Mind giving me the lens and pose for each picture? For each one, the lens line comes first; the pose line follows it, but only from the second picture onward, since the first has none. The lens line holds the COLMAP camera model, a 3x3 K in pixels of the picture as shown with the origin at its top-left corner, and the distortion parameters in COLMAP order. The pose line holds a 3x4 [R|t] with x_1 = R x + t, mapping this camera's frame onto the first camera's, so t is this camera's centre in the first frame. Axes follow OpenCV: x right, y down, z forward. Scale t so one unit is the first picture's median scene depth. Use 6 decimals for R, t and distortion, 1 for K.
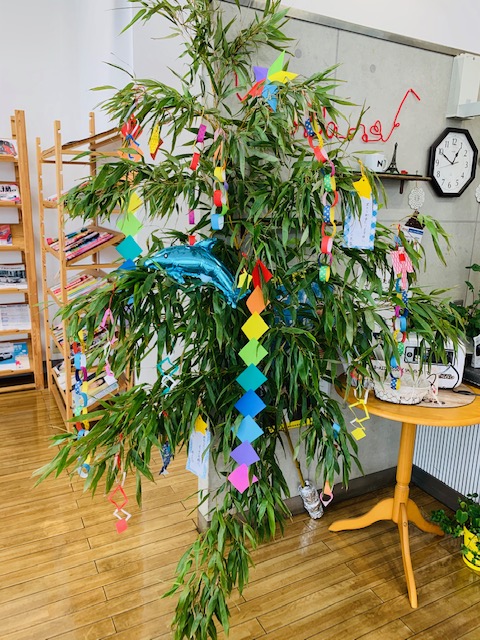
lens RADIAL K [[488.4, 0, 236.5], [0, 488.4, 311.6], [0, 0, 1]] dist [0.050567, -0.113021]
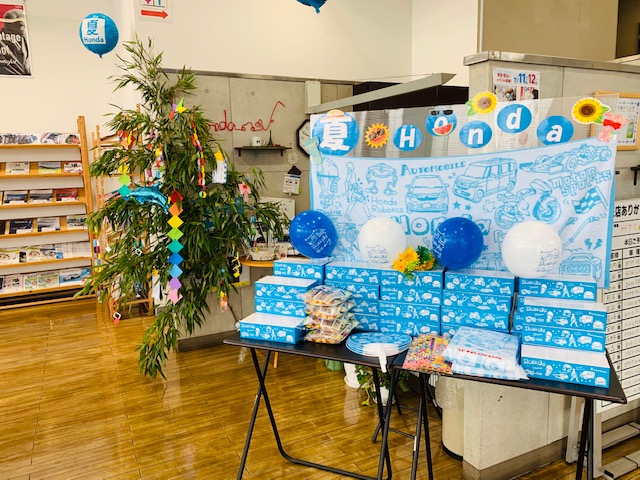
lens RADIAL K [[488.4, 0, 319.6], [0, 488.4, 231.4], [0, 0, 1]] dist [0.050567, -0.113021]
pose [[0.998530, -0.052398, -0.013835, 0.648307], [0.050994, 0.994861, -0.087473, 0.272749], [0.018348, 0.086639, 0.996071, -1.050680]]
